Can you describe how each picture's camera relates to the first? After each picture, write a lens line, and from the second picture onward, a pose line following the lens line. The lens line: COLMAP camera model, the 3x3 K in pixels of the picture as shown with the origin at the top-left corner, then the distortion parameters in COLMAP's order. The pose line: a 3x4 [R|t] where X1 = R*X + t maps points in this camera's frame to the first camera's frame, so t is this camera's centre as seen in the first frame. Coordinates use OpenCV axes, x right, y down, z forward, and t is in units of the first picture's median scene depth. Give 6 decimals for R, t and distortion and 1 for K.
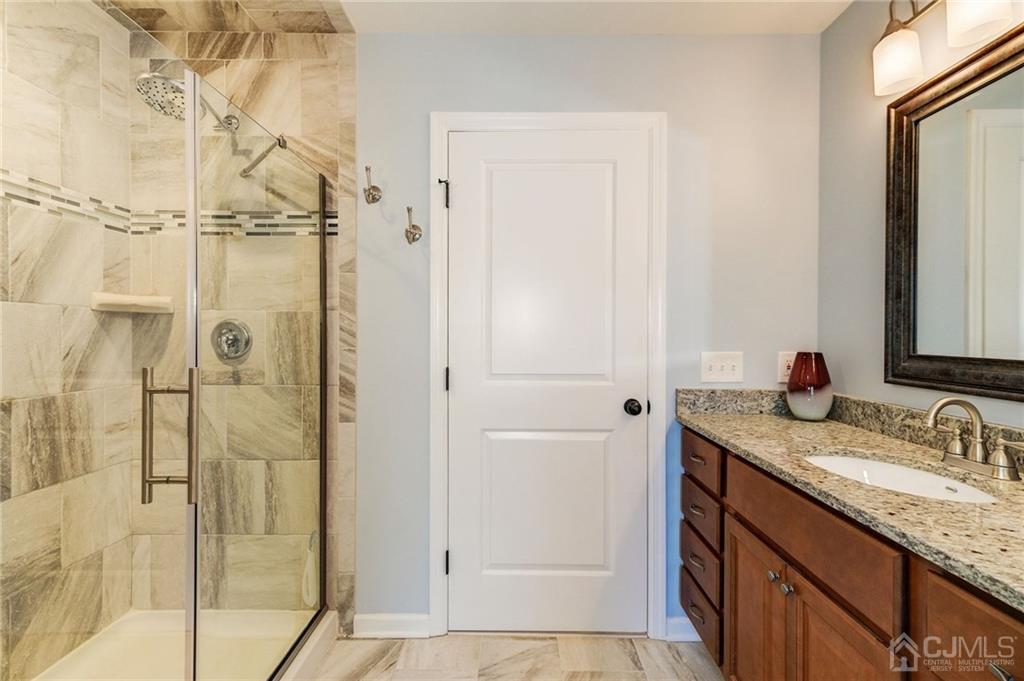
lens RADIAL K [[450.7, 0, 514.7], [0, 450.7, 336.9], [0, 0, 1]] dist [0.013559, 0.000609]
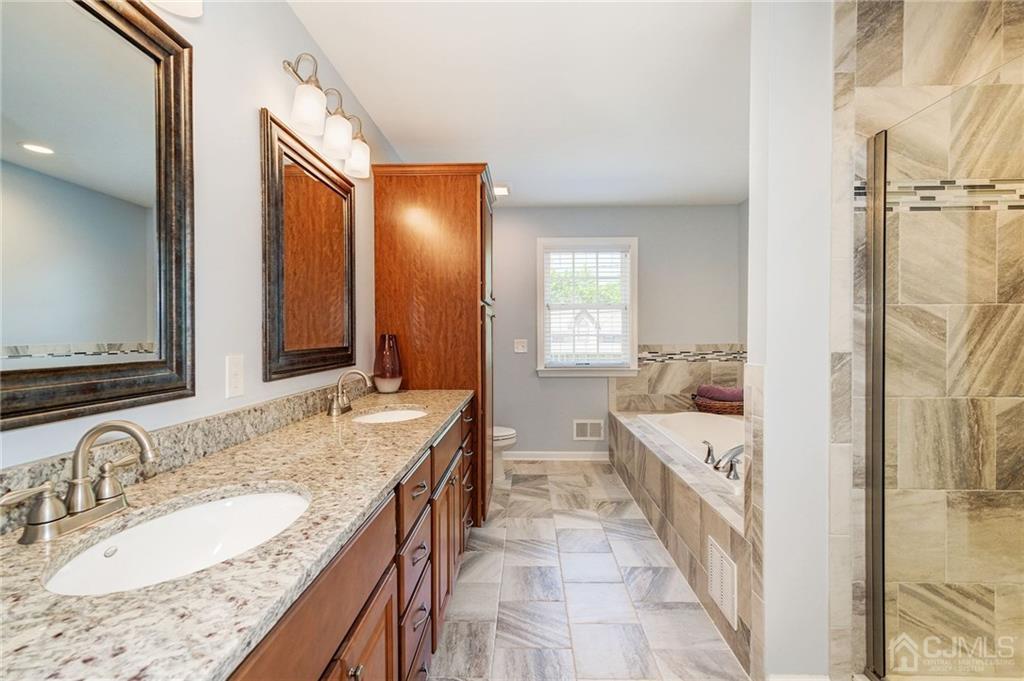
lens RADIAL K [[450.7, 0, 514.7], [0, 450.7, 336.9], [0, 0, 1]] dist [0.013559, 0.000609]
pose [[-0.999798, 0.002197, 0.019978, 0.355368], [0.002464, 0.999908, 0.013346, -0.003961], [-0.019947, 0.013392, -0.999711, 1.858681]]
